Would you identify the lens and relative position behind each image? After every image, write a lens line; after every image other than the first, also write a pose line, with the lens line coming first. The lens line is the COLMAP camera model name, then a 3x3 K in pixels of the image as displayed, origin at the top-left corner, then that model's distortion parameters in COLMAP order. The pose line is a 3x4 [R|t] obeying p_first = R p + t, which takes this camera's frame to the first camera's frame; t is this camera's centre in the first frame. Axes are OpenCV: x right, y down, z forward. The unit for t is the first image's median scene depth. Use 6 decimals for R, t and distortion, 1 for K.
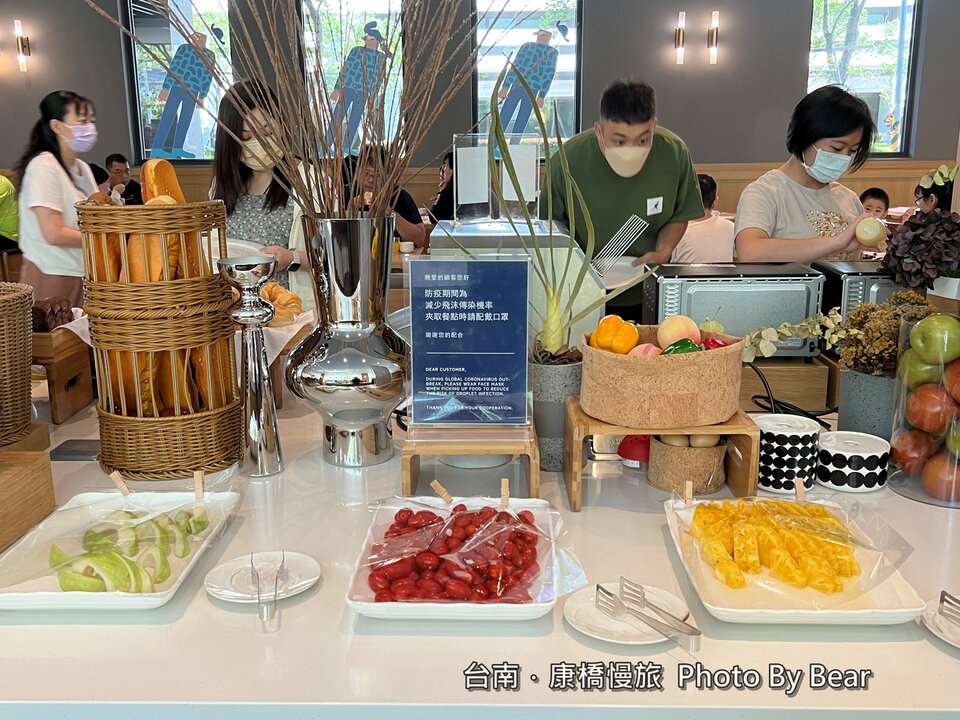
lens RADIAL K [[957.1, 0, 480.0], [0, 957.1, 360.0], [0, 0, 1]] dist [0.077065, -0.019633]
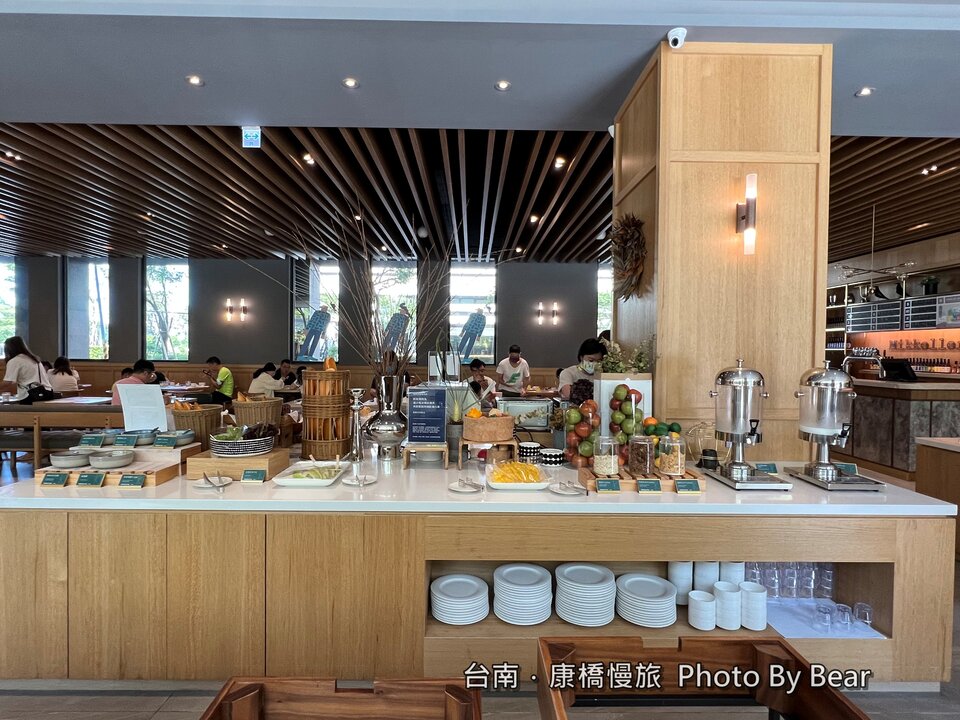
lens RADIAL K [[512.9, 0, 480.0], [0, 512.9, 360.0], [0, 0, 1]] dist [0.003160, 0.001455]
pose [[0.998867, 0.021001, 0.042698, 0.077954], [-0.011352, 0.976600, -0.214764, 0.148297], [-0.046209, 0.214036, 0.975732, -0.619992]]
